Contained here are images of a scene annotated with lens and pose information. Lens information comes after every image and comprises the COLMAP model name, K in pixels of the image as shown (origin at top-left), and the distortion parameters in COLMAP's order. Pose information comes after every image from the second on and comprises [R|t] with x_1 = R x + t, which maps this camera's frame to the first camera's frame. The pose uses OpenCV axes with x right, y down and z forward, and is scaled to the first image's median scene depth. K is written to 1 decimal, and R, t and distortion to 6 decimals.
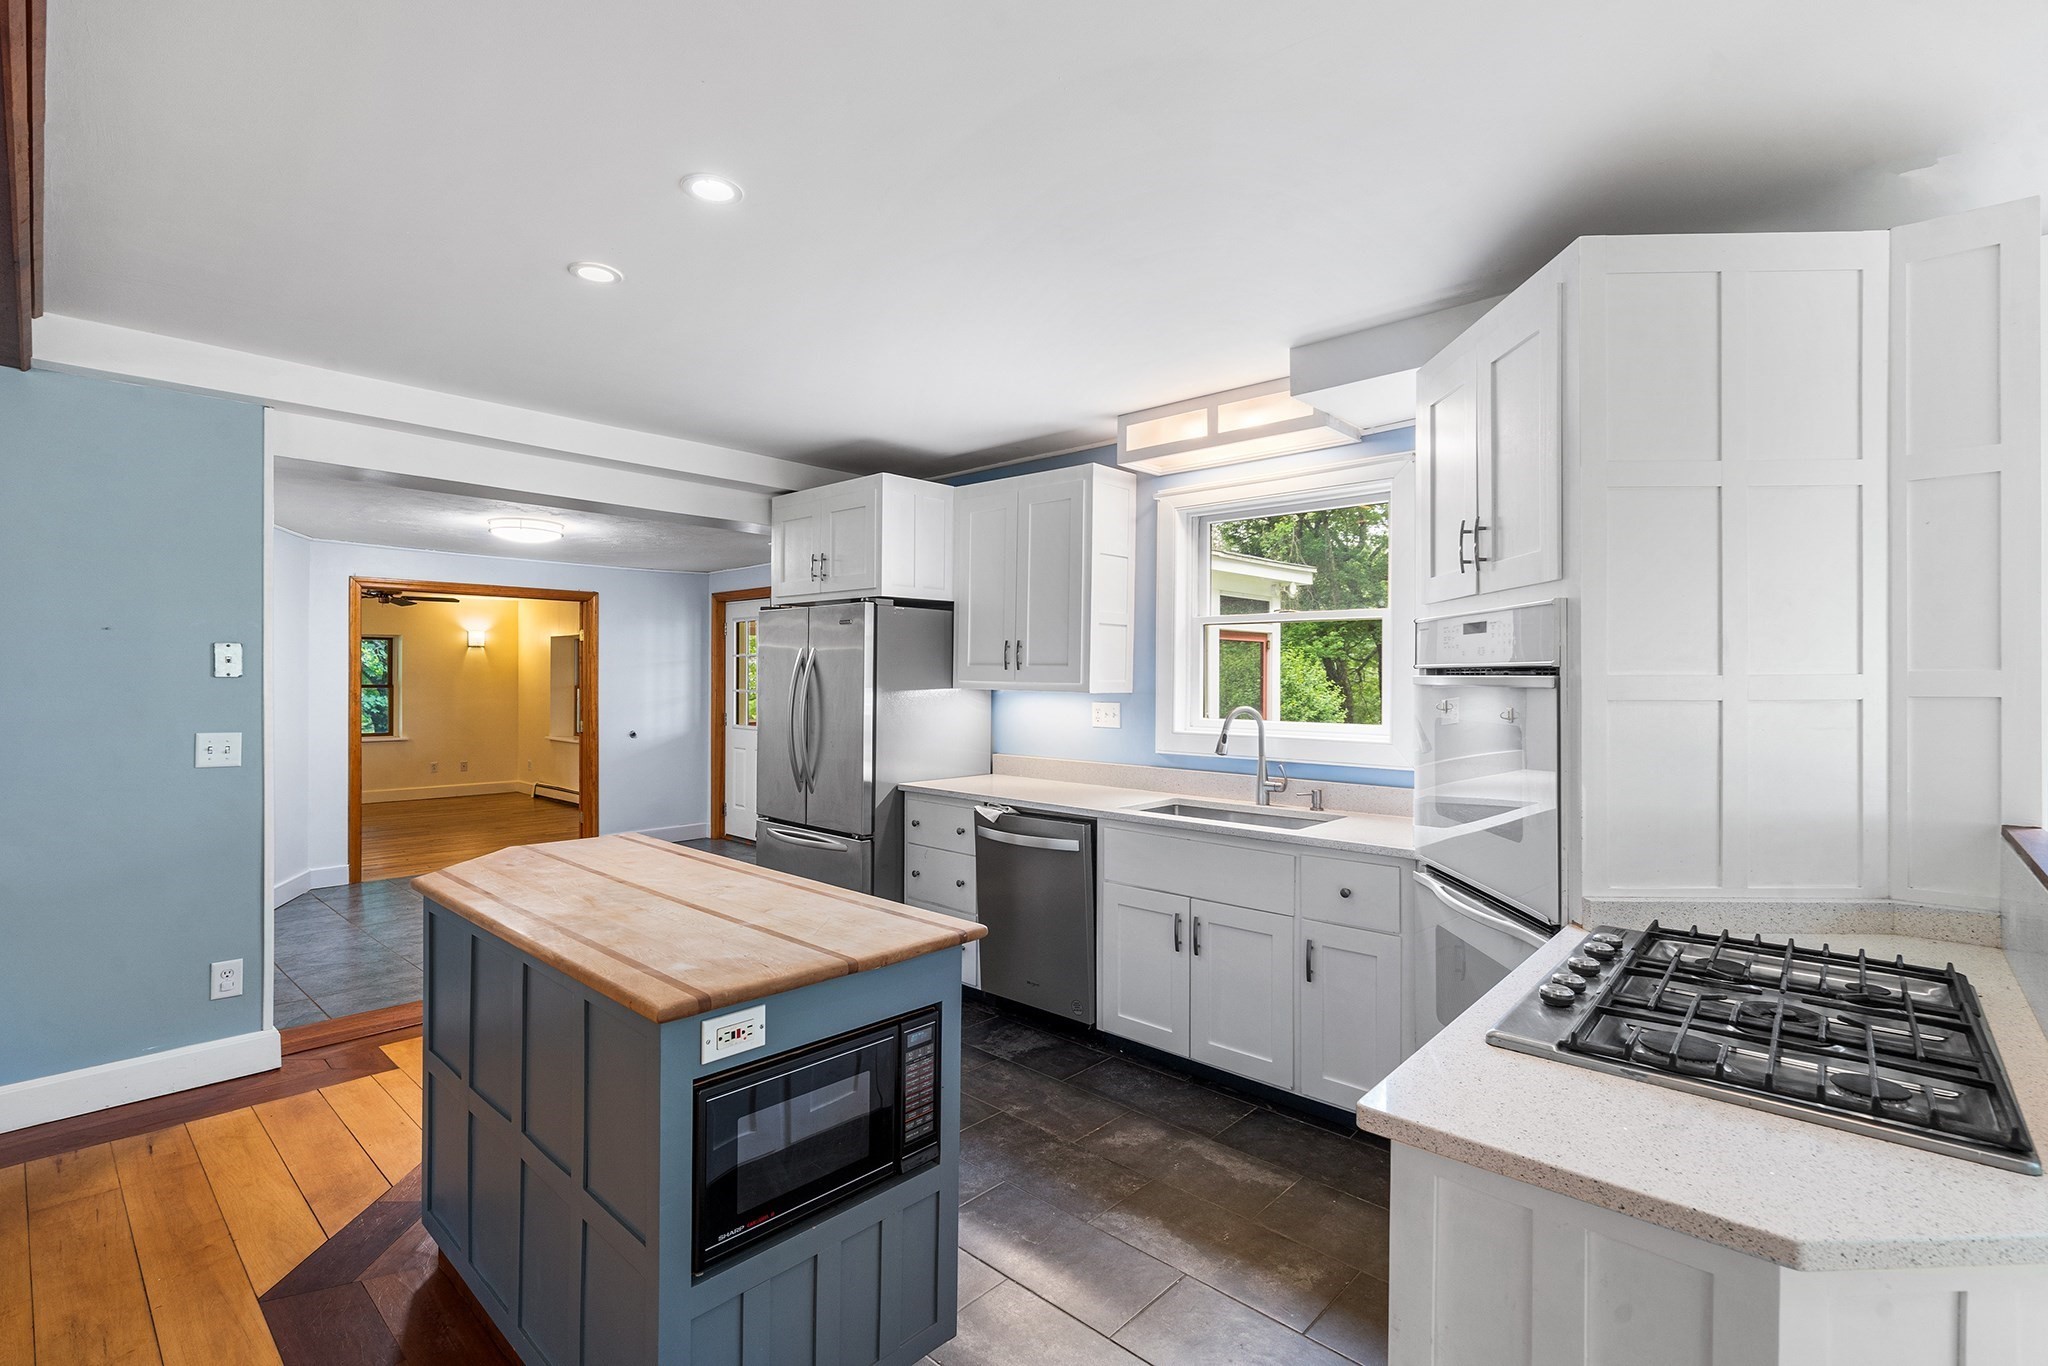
lens RADIAL K [[942.3, 0, 1027.1], [0, 942.3, 679.2], [0, 0, 1]] dist [-0.002106, 0.001094]
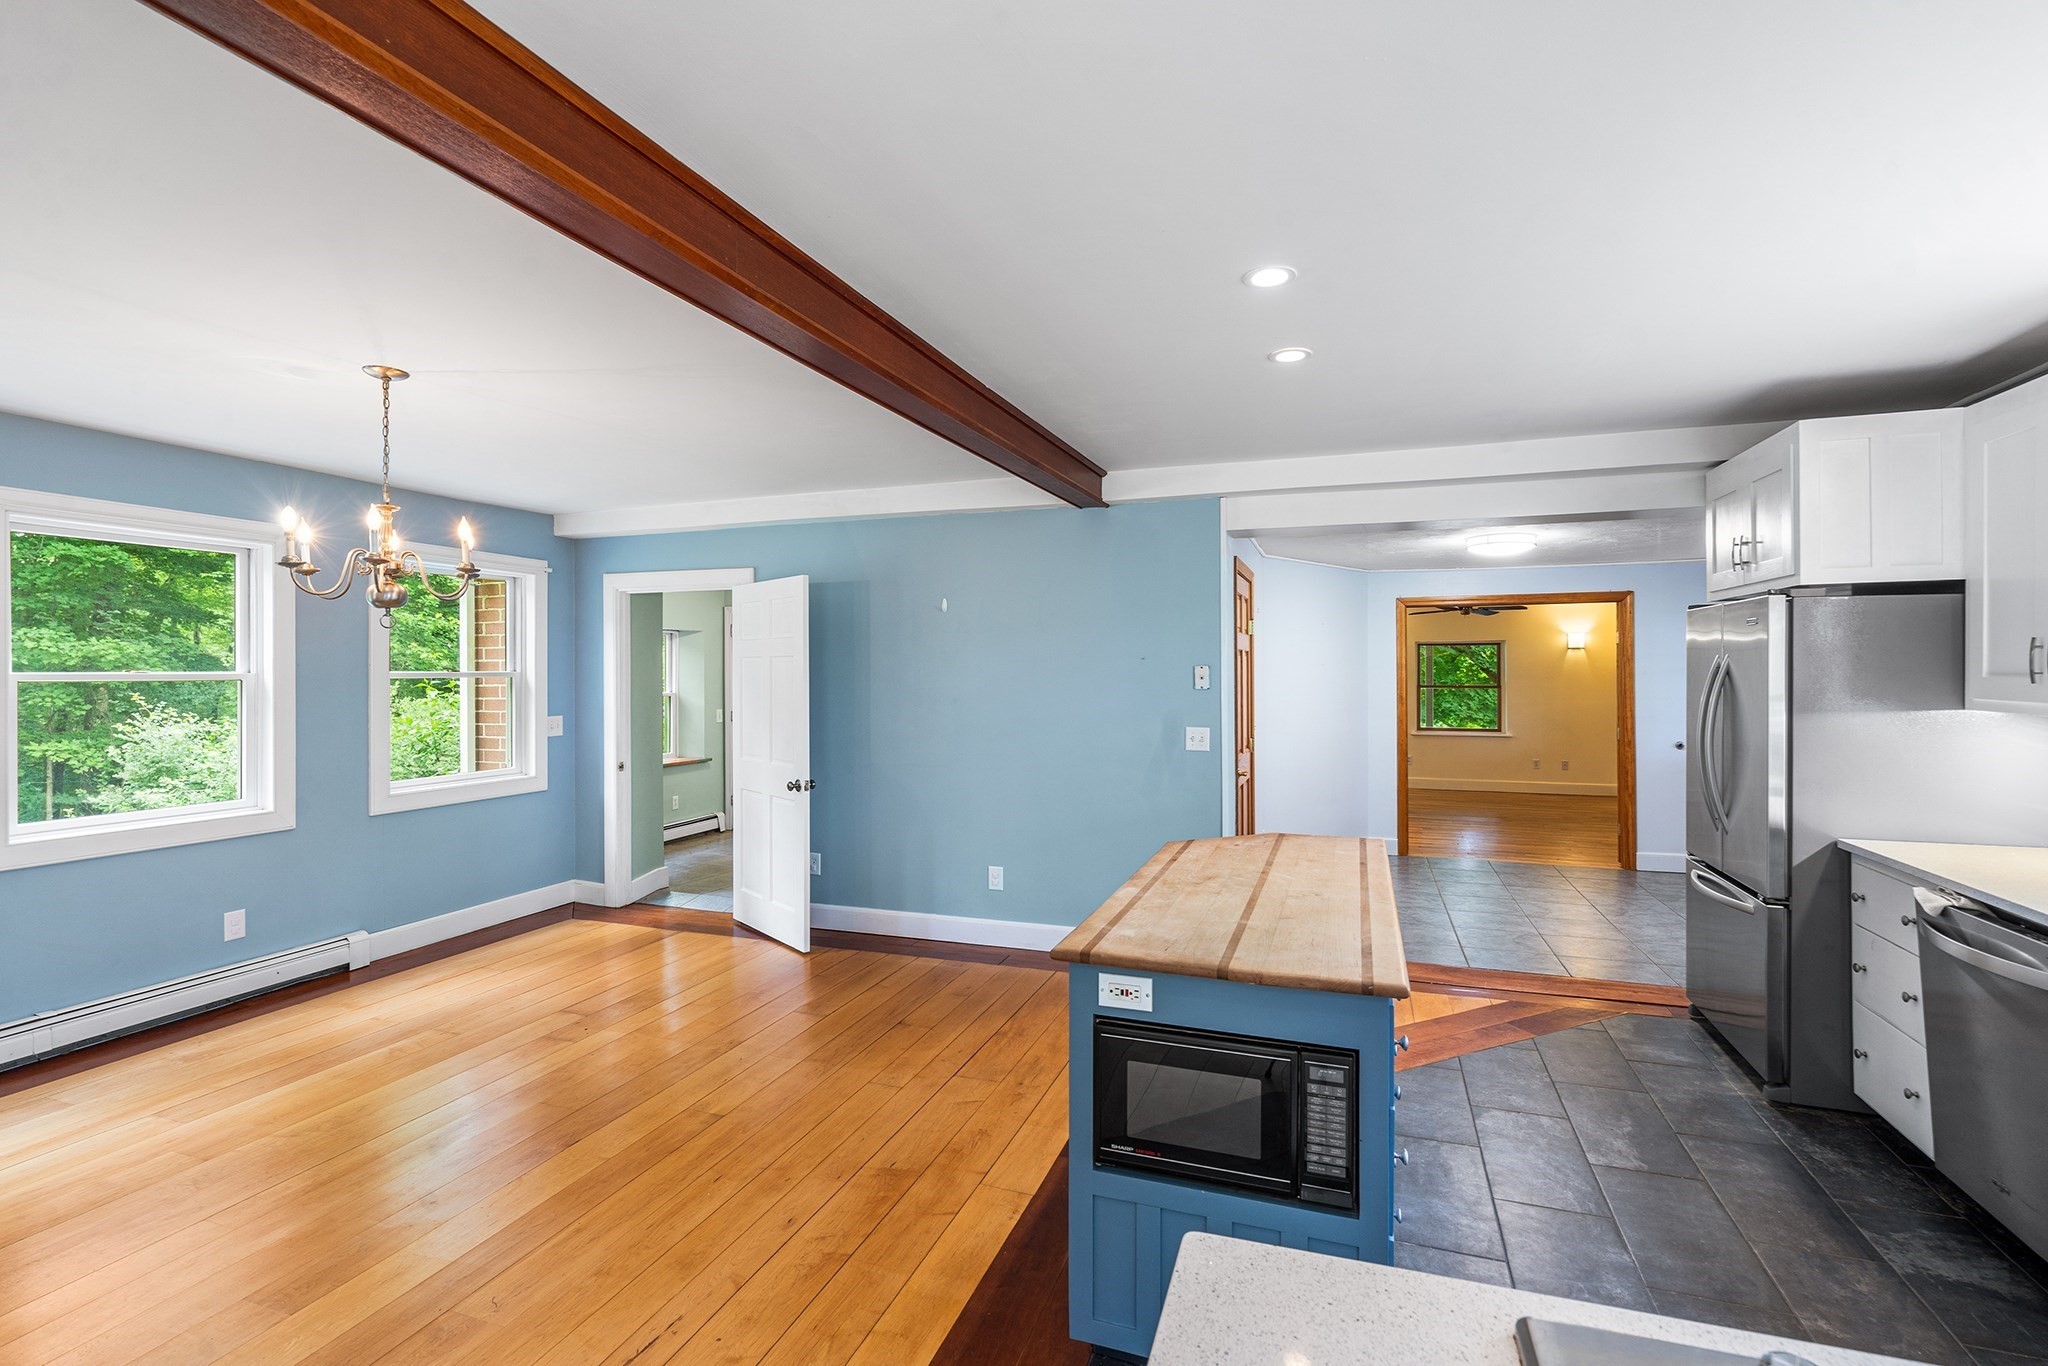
lens RADIAL K [[939.4, 0, 1023.9], [0, 939.4, 668.8], [0, 0, 1]] dist [-0.000600, 0.001035]
pose [[0.394896, -0.009204, -0.918680, 0.290798], [0.004003, 0.999958, -0.008297, -0.017729], [0.918717, -0.000400, 0.394916, 0.136223]]
